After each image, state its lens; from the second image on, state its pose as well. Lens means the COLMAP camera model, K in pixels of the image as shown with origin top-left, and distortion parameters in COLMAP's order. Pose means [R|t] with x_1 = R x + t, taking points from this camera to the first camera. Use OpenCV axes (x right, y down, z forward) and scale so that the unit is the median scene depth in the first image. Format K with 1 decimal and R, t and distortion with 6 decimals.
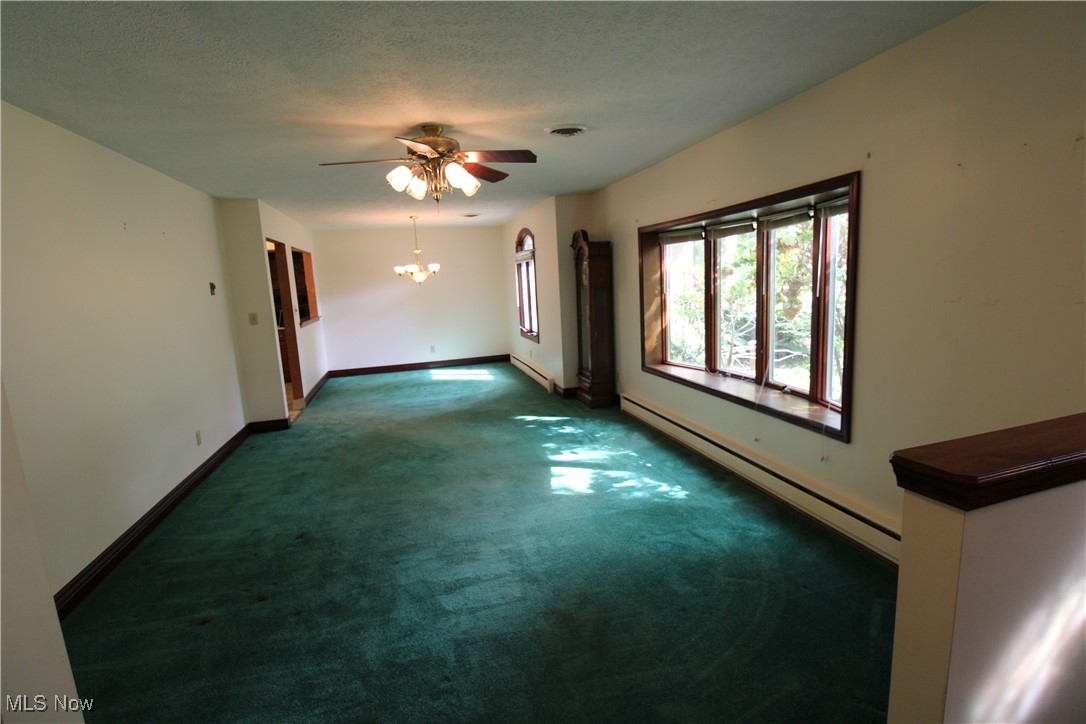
lens RADIAL K [[508.8, 0, 543.0], [0, 508.8, 362.0], [0, 0, 1]] dist [-0.000784, -0.000050]
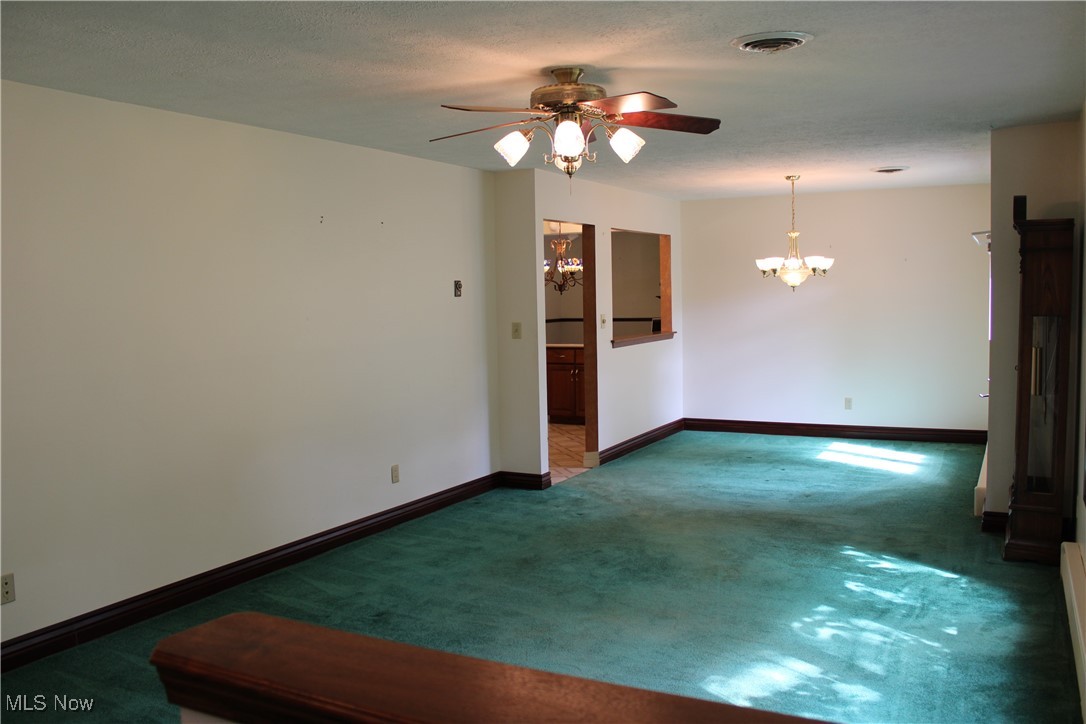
lens RADIAL K [[913.4, 0, 543.0], [0, 913.4, 362.0], [0, 0, 1]] dist [-0.157190, 0.134867]
pose [[0.720185, 0.089070, -0.688041, 0.411450], [-0.127442, 0.991833, -0.004998, -0.043372], [0.681977, 0.091285, 0.725655, 0.092145]]
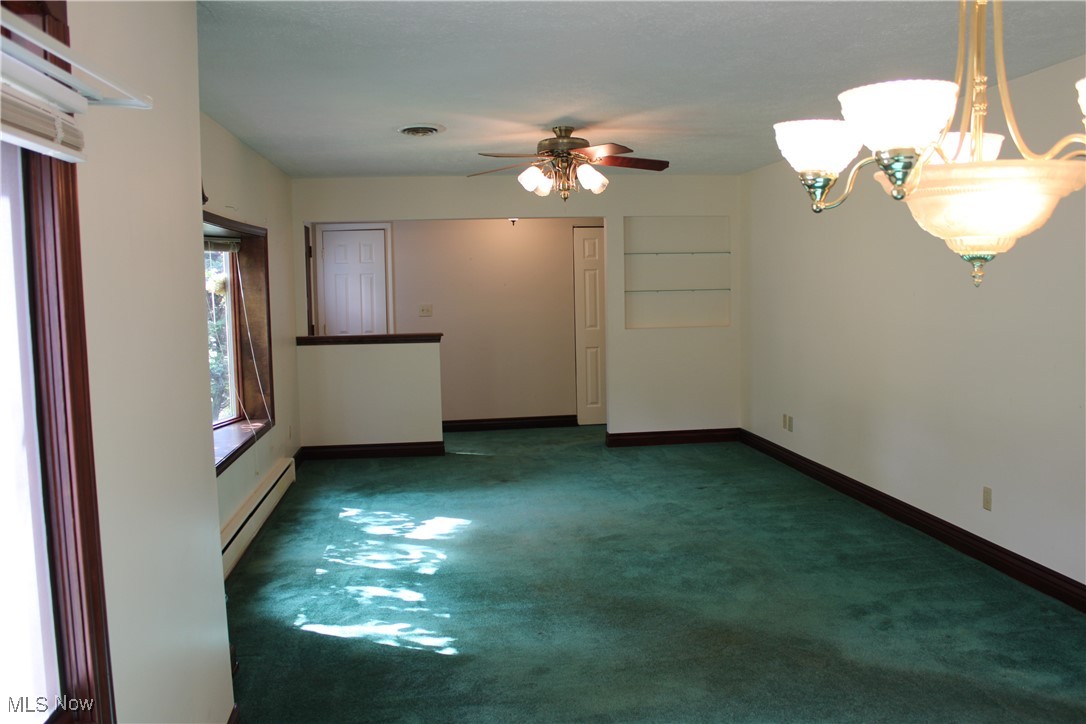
lens RADIAL K [[913.4, 0, 543.0], [0, 913.4, 362.0], [0, 0, 1]] dist [-0.157190, 0.134867]
pose [[-0.987477, 0.059147, 0.146258, -0.271803], [0.092925, 0.967241, 0.236240, -0.291494], [-0.127494, 0.246872, -0.960624, 1.862541]]
